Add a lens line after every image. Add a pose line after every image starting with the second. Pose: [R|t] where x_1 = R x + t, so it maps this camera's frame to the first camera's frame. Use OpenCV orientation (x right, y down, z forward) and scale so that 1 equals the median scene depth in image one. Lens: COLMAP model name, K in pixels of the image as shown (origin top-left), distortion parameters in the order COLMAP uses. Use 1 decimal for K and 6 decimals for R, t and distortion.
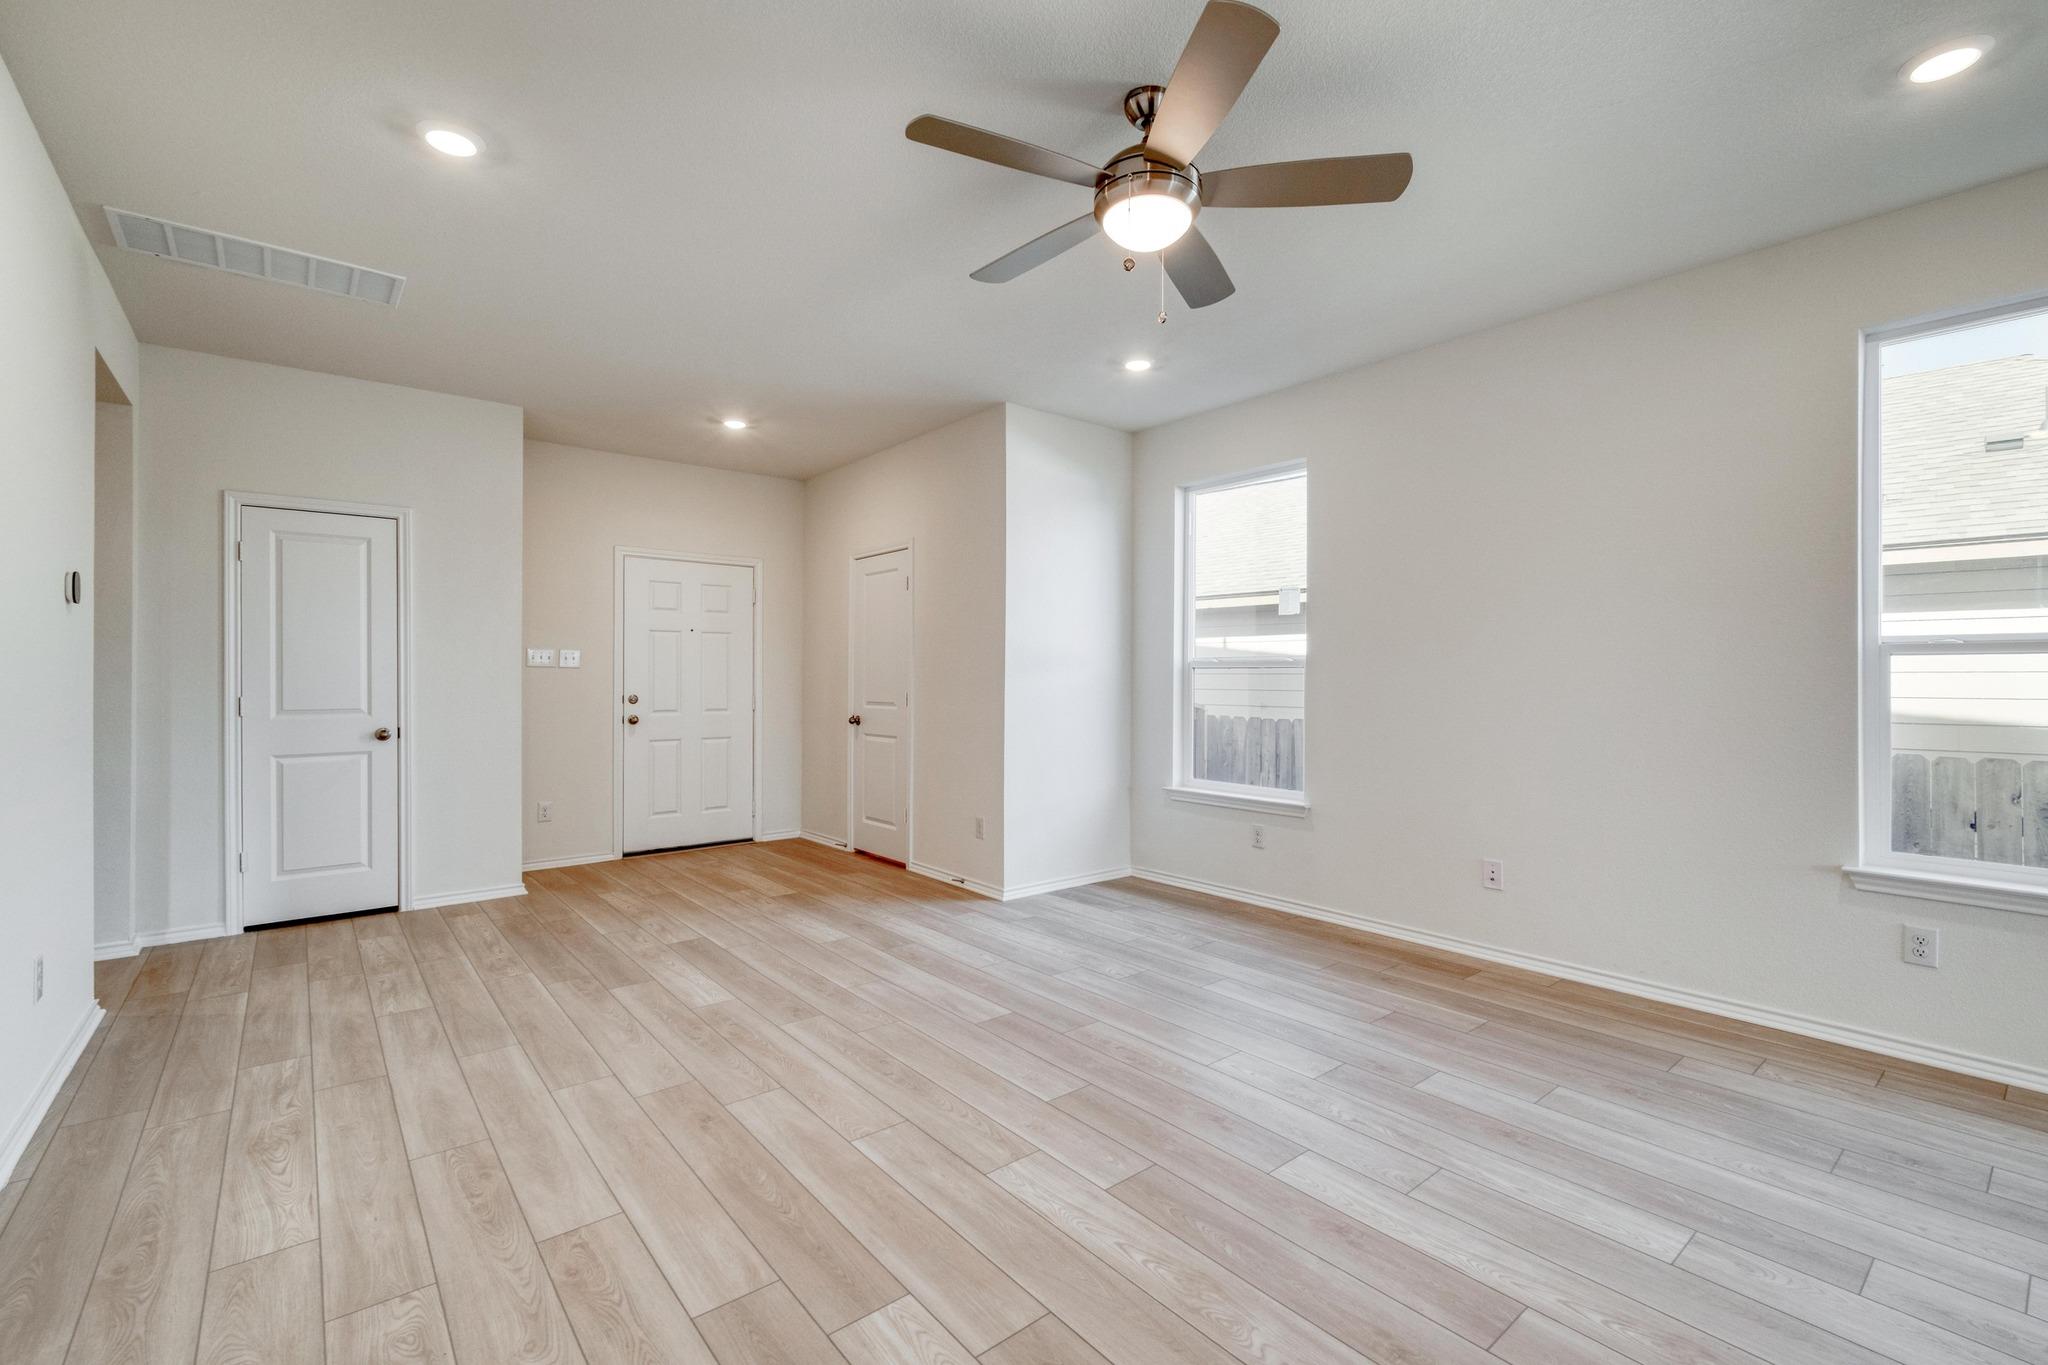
lens RADIAL K [[884.8, 0, 1025.8], [0, 884.8, 686.4], [0, 0, 1]] dist [0.010873, -0.006781]
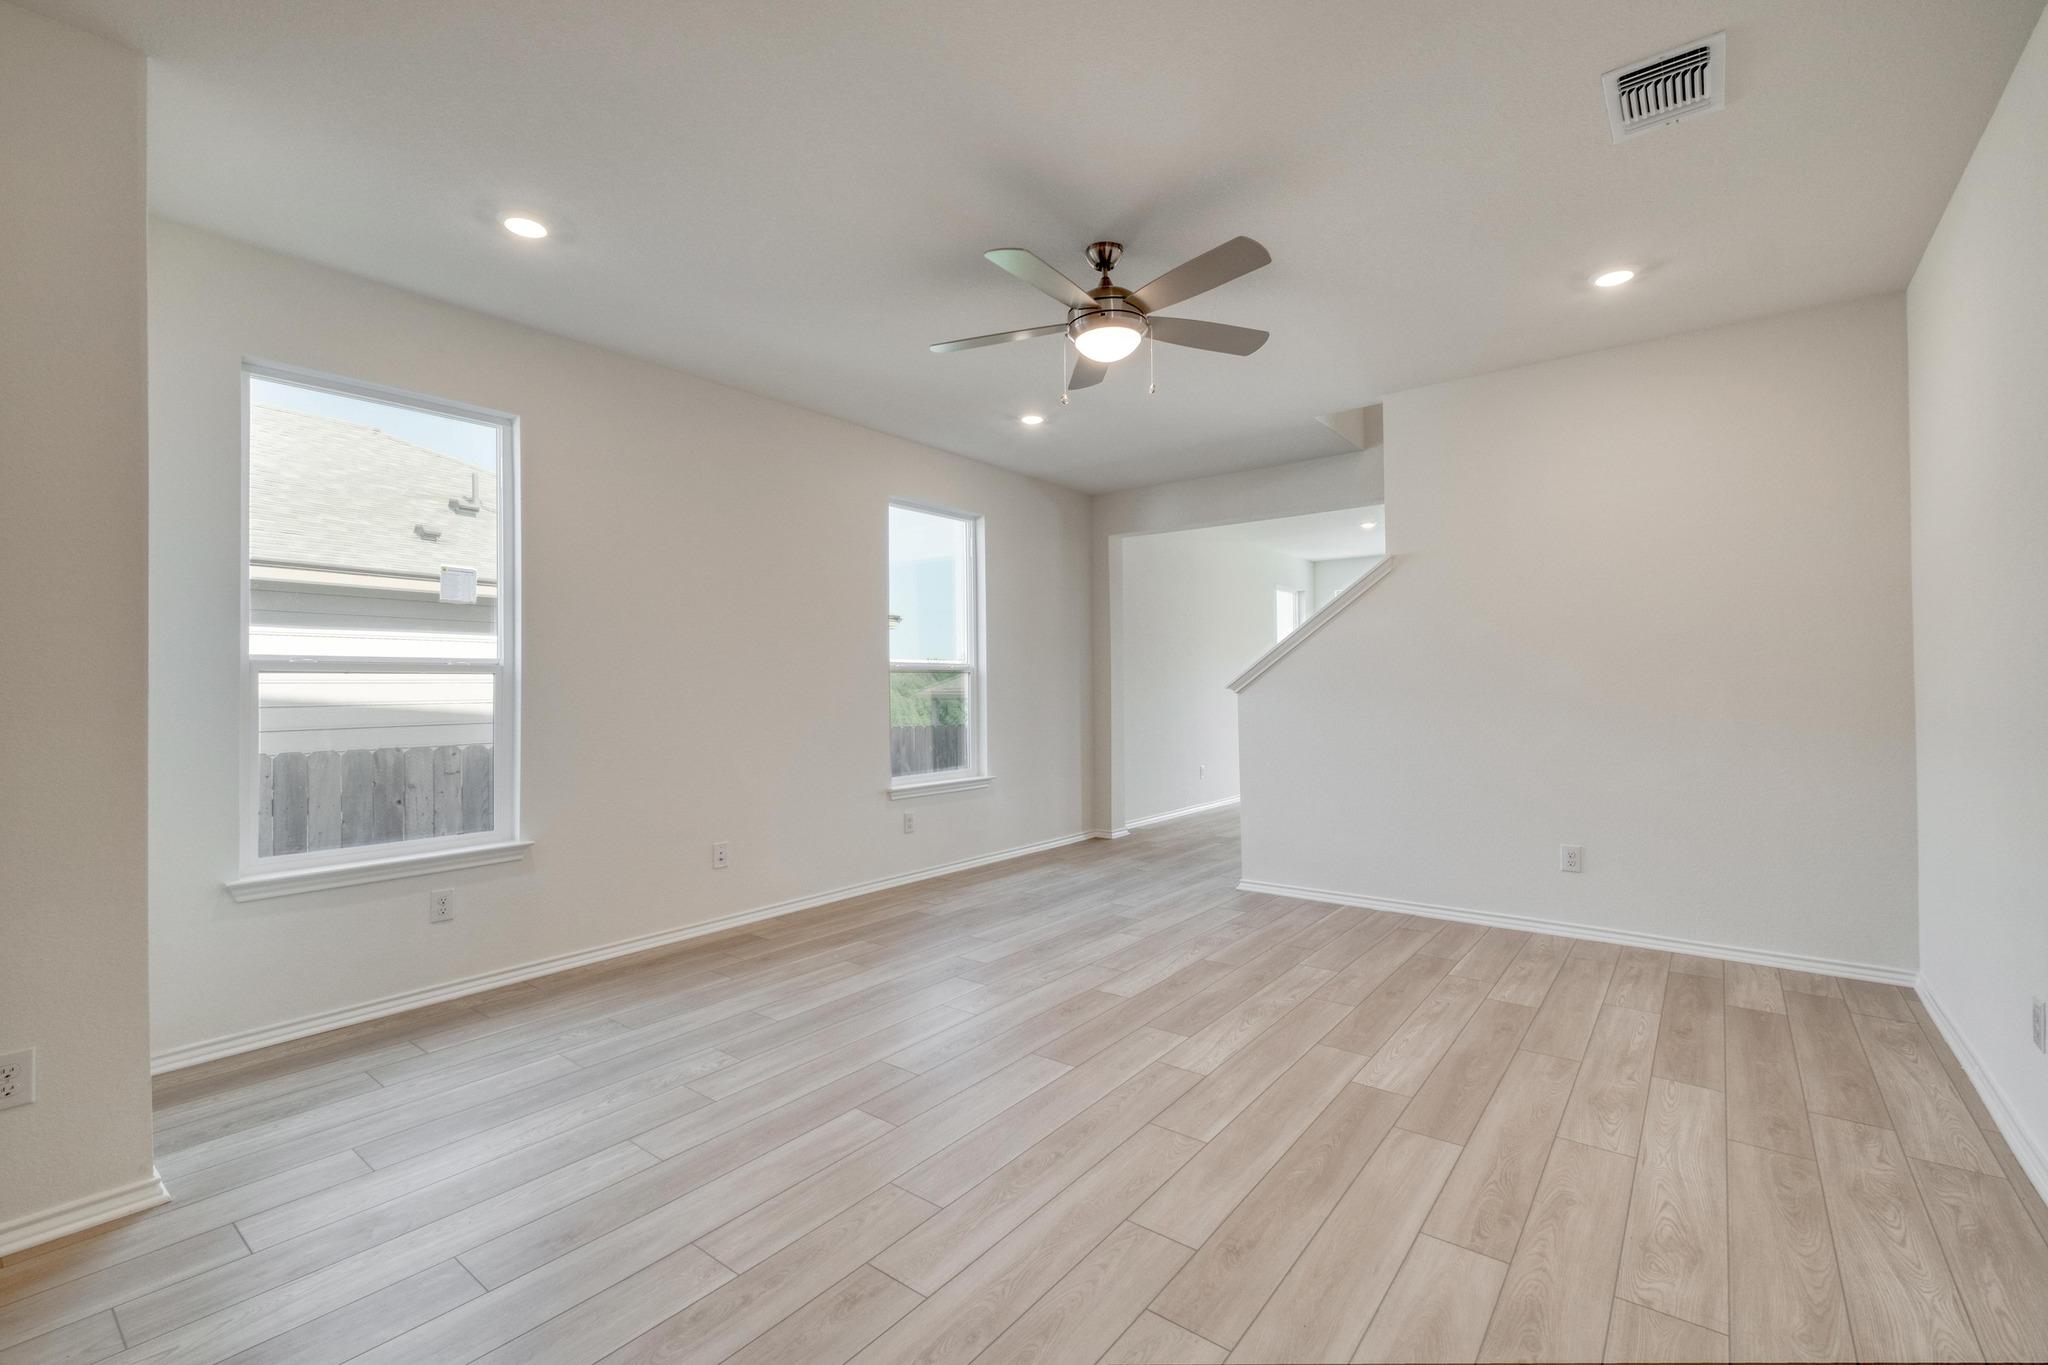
lens RADIAL K [[884.8, 0, 1043.8], [0, 884.8, 684.5], [0, 0, 1]] dist [0.010873, -0.006781]
pose [[-0.232492, 0.001733, 0.972597, -0.960493], [0.016567, 0.999860, 0.002179, -0.006314], [-0.972457, 0.016619, -0.232488, 1.195215]]
